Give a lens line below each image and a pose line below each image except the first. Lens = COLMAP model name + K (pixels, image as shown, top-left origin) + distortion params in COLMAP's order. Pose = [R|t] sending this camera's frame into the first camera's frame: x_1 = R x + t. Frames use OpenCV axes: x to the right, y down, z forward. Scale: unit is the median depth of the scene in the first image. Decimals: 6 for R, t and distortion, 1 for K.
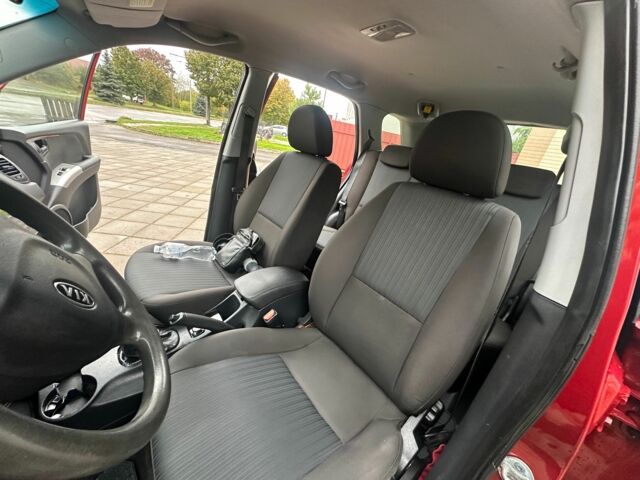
lens RADIAL K [[258.7, 0, 320.0], [0, 258.7, 240.0], [0, 0, 1]] dist [-0.001574, -0.000912]
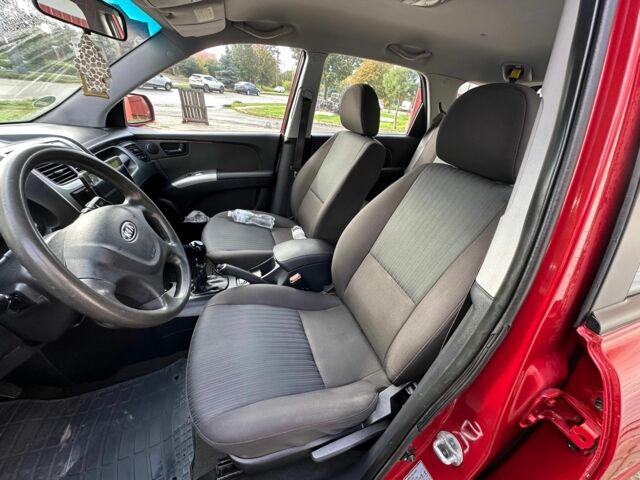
lens RADIAL K [[258.7, 0, 320.0], [0, 258.7, 240.0], [0, 0, 1]] dist [-0.001574, -0.000912]
pose [[0.941745, 0.102694, -0.320267, 0.244707], [-0.075649, 0.992521, 0.095806, -0.001190], [0.327710, -0.065997, 0.942470, -0.055390]]
